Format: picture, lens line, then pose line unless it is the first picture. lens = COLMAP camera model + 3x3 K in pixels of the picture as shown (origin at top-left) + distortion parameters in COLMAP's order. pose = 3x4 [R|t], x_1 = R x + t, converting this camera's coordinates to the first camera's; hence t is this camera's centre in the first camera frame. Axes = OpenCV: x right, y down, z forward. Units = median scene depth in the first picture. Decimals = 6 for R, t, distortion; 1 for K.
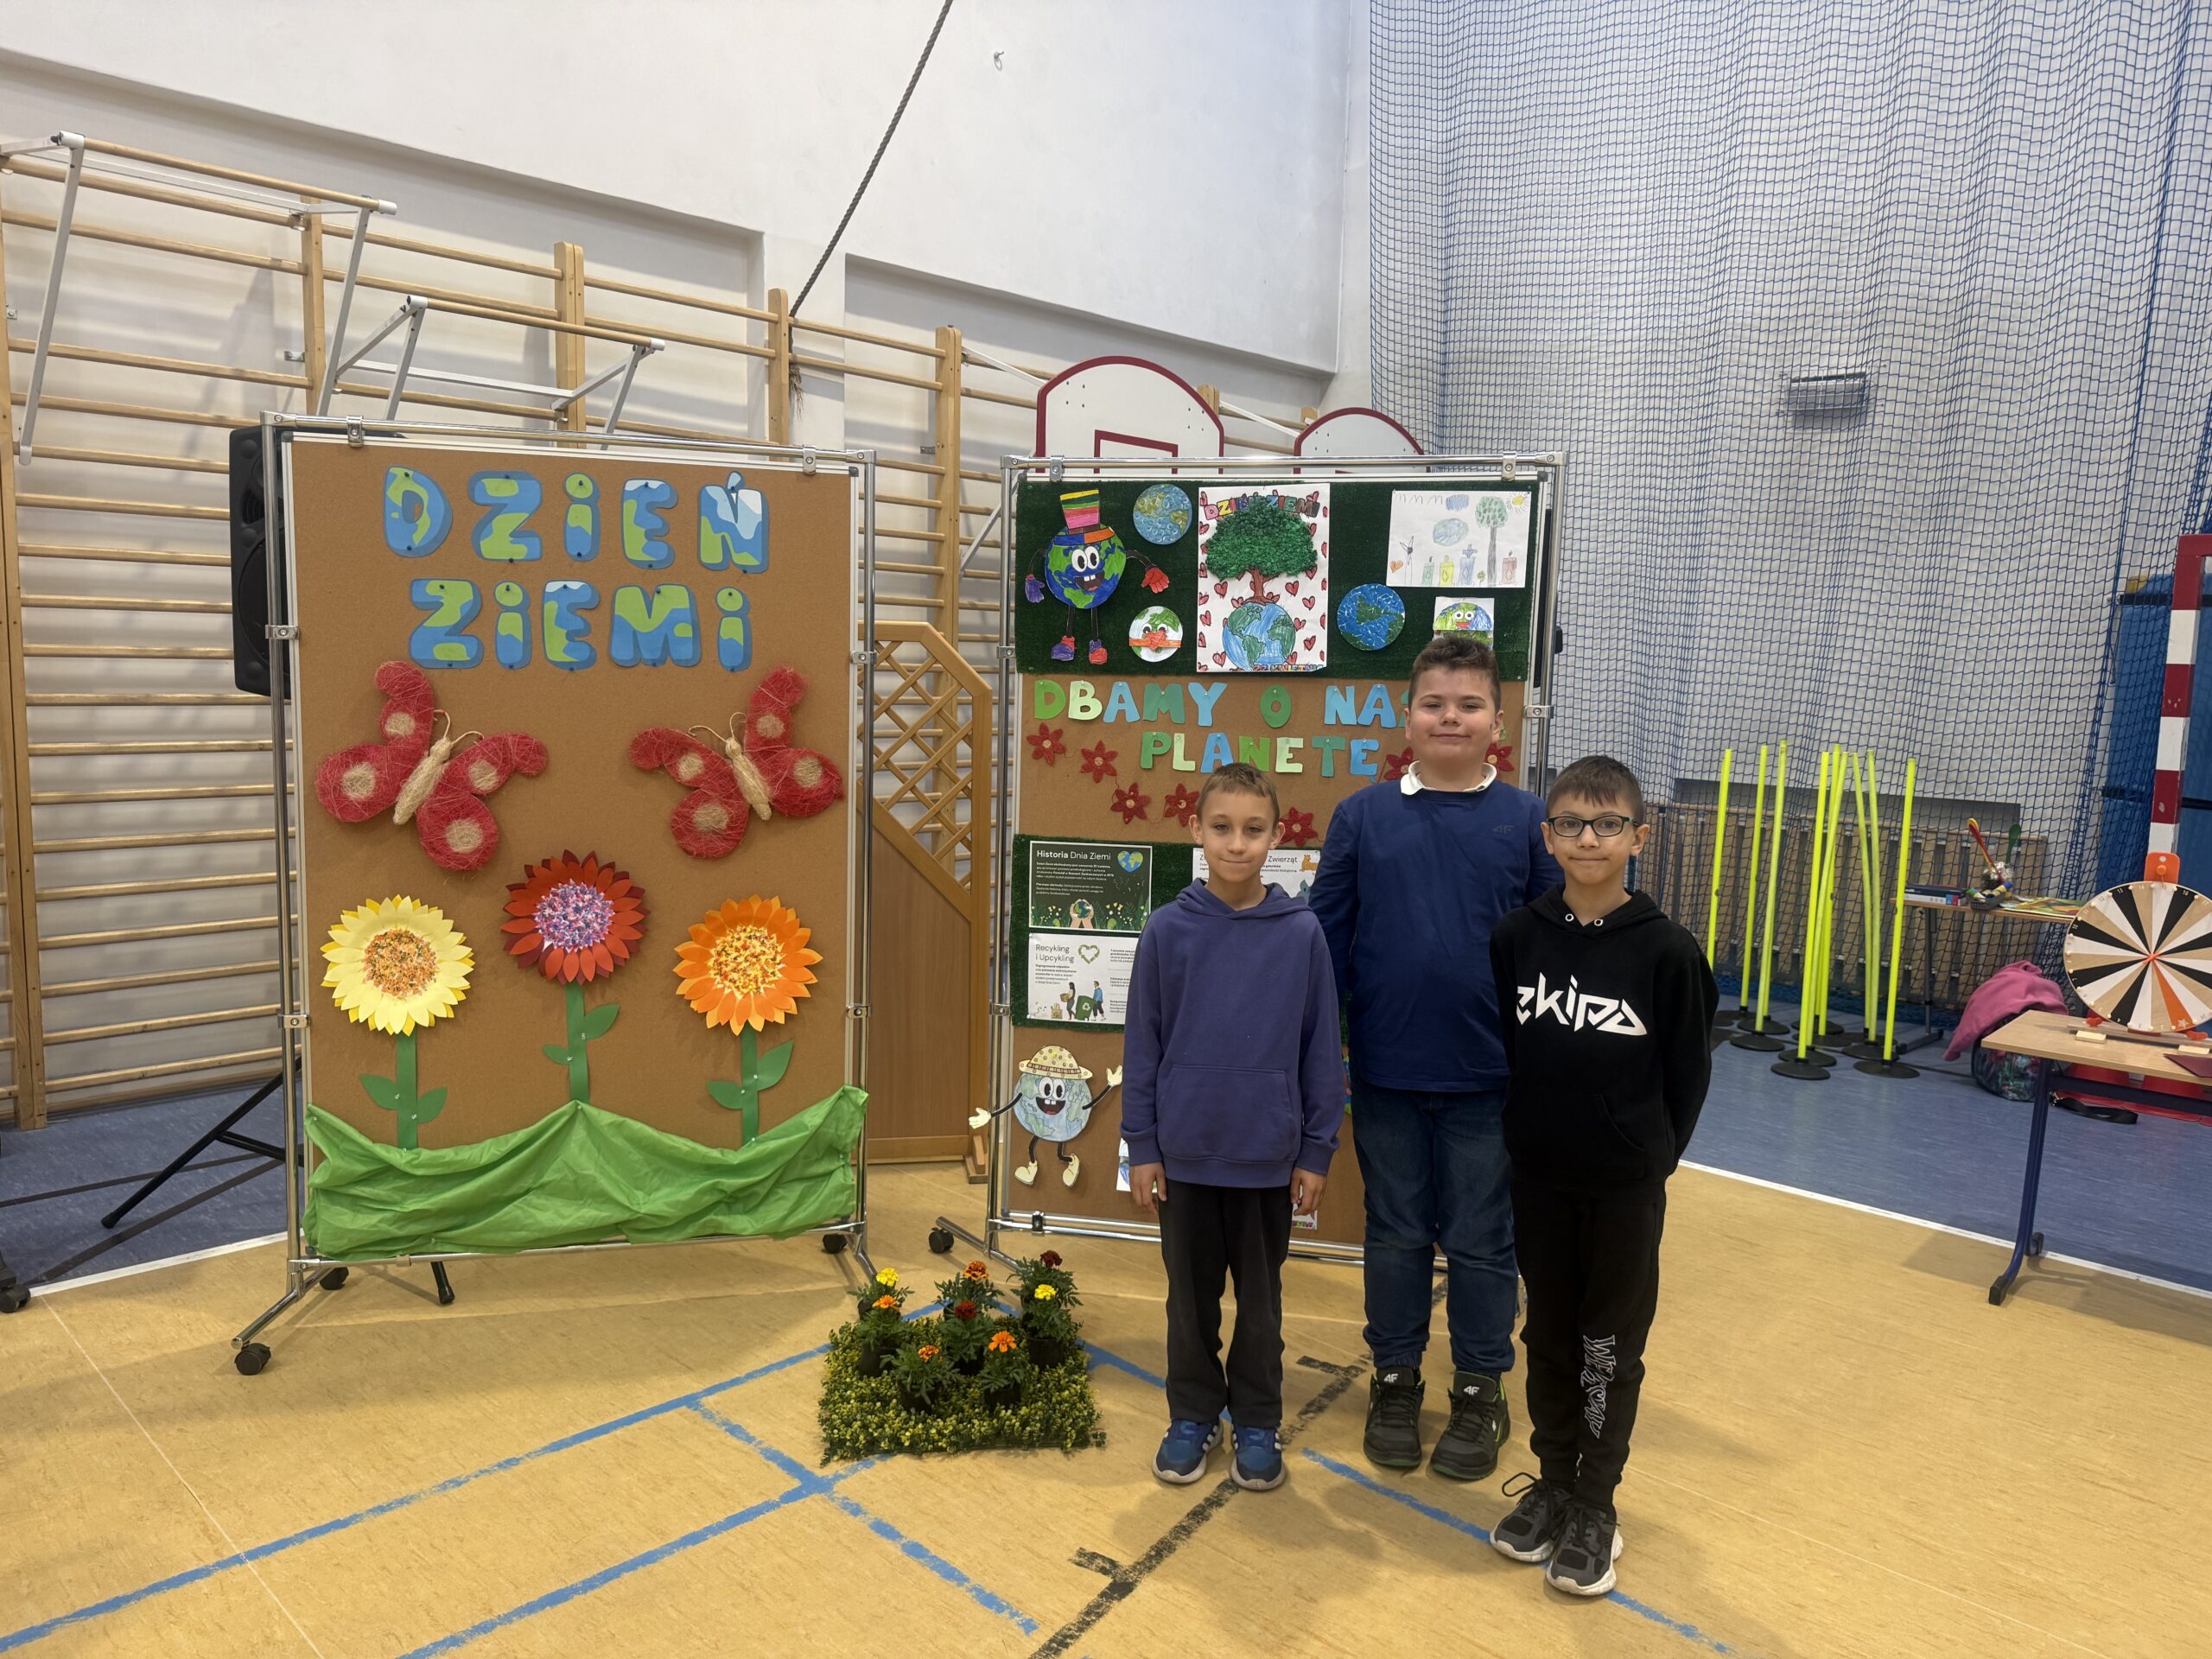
lens RADIAL K [[1574.6, 0, 1106.0], [0, 1574.6, 829.5], [0, 0, 1]] dist [0.094158, -0.116350]
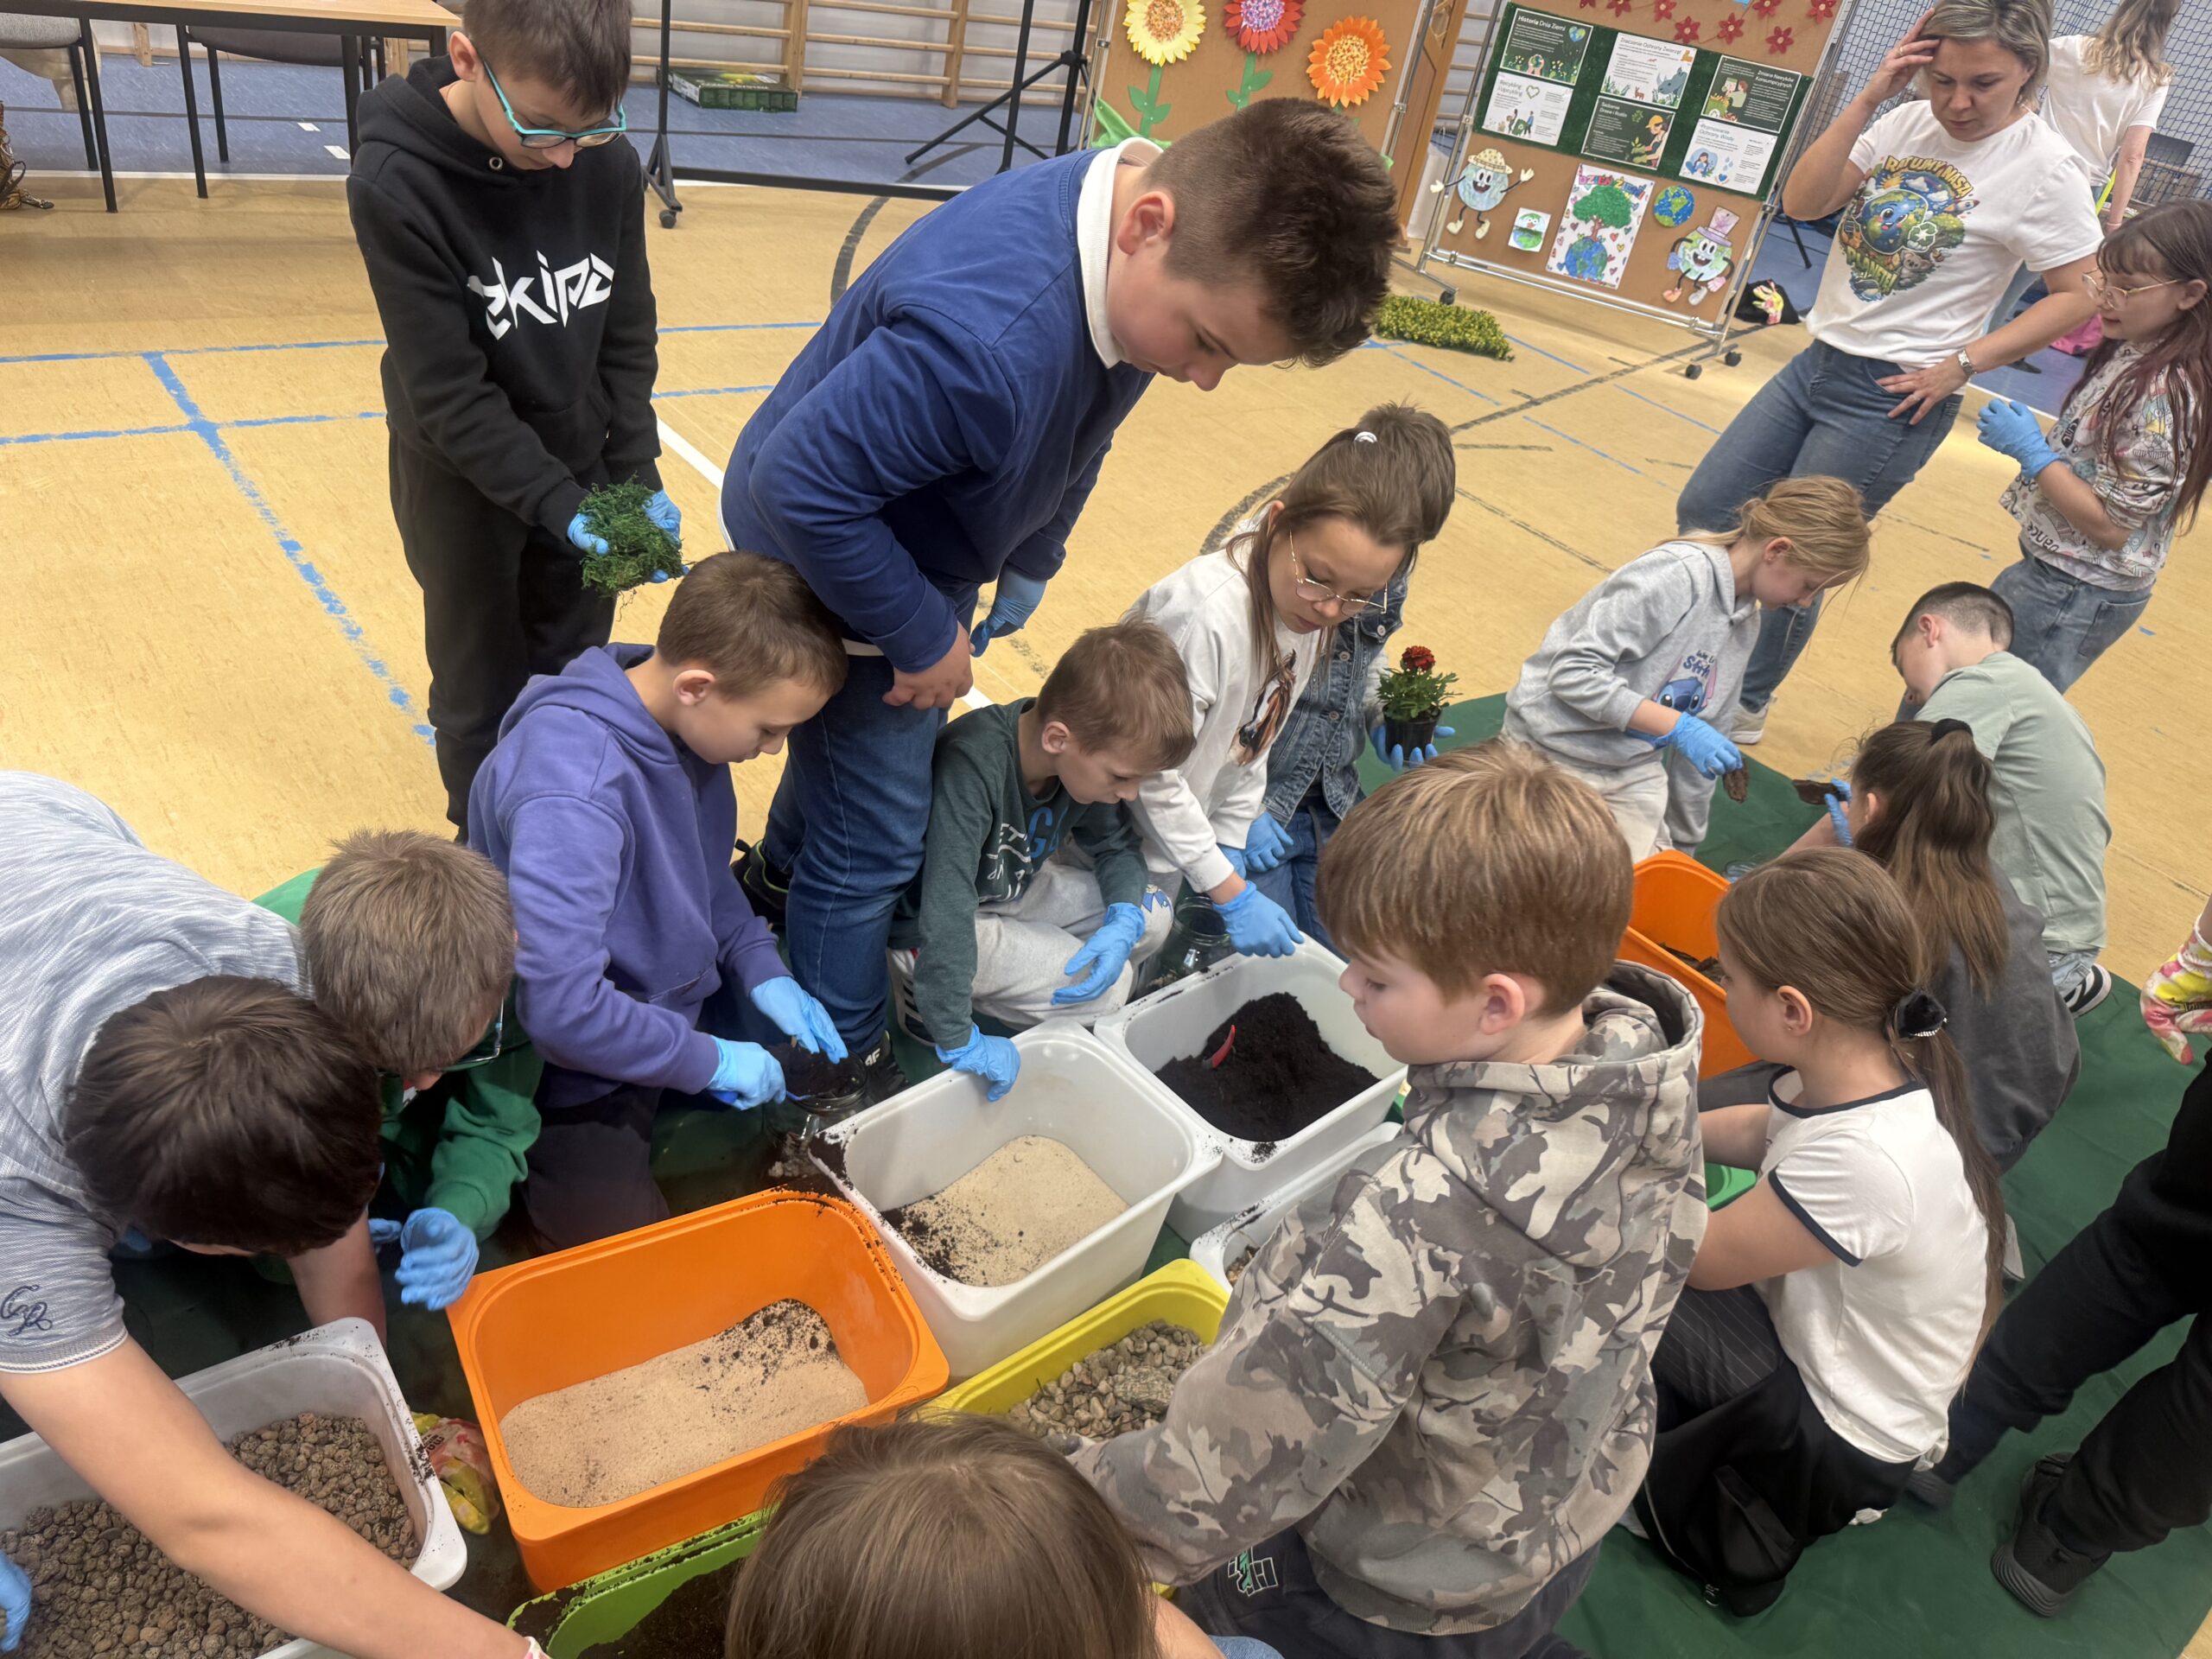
lens RADIAL K [[1574.6, 0, 1106.0], [0, 1574.6, 829.5], [0, 0, 1]] dist [0.094158, -0.116350]
pose [[0.984181, 0.172420, 0.040726, -0.383650], [-0.171324, 0.867706, 0.466620, 0.042794], [0.045117, -0.466216, 0.883520, -0.853043]]
